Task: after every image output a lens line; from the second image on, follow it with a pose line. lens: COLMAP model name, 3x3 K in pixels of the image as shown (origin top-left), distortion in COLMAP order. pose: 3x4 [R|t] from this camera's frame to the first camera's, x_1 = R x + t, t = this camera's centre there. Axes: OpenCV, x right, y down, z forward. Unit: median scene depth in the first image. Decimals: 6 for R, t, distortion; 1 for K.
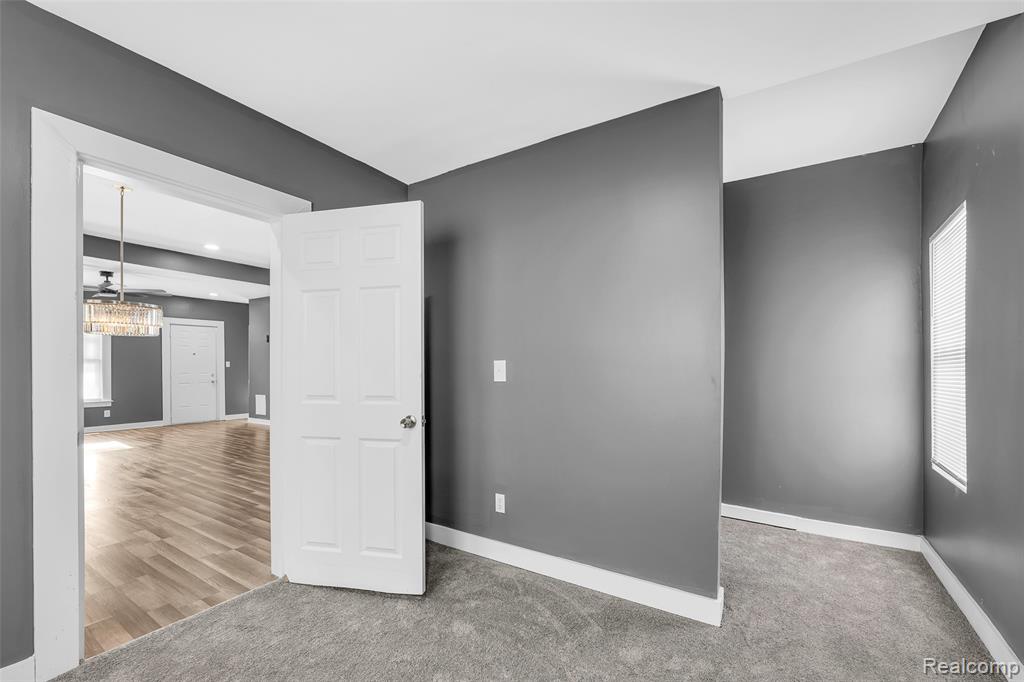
lens RADIAL K [[415.1, 0, 514.3], [0, 415.1, 366.4], [0, 0, 1]] dist [-0.000325, 0.000378]
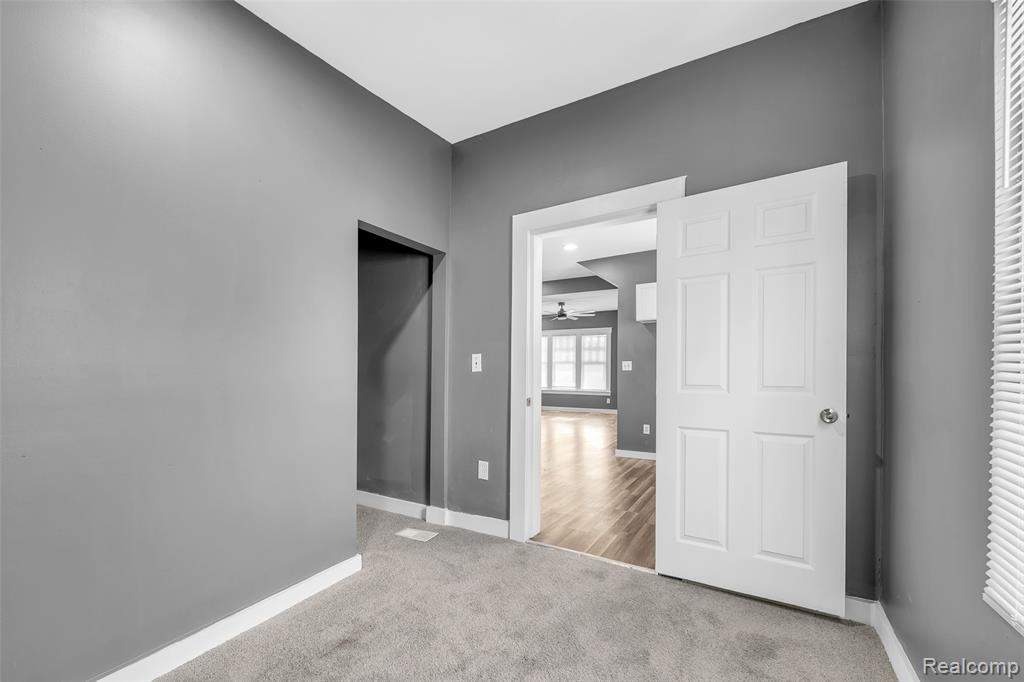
lens RADIAL K [[415.1, 0, 514.5], [0, 415.1, 371.2], [0, 0, 1]] dist [-0.000325, 0.000378]
pose [[0.047472, 0.003383, -0.998867, 0.391026], [-0.003204, 0.999990, 0.003235, 0.011109], [0.998867, 0.003047, 0.047482, 0.623776]]
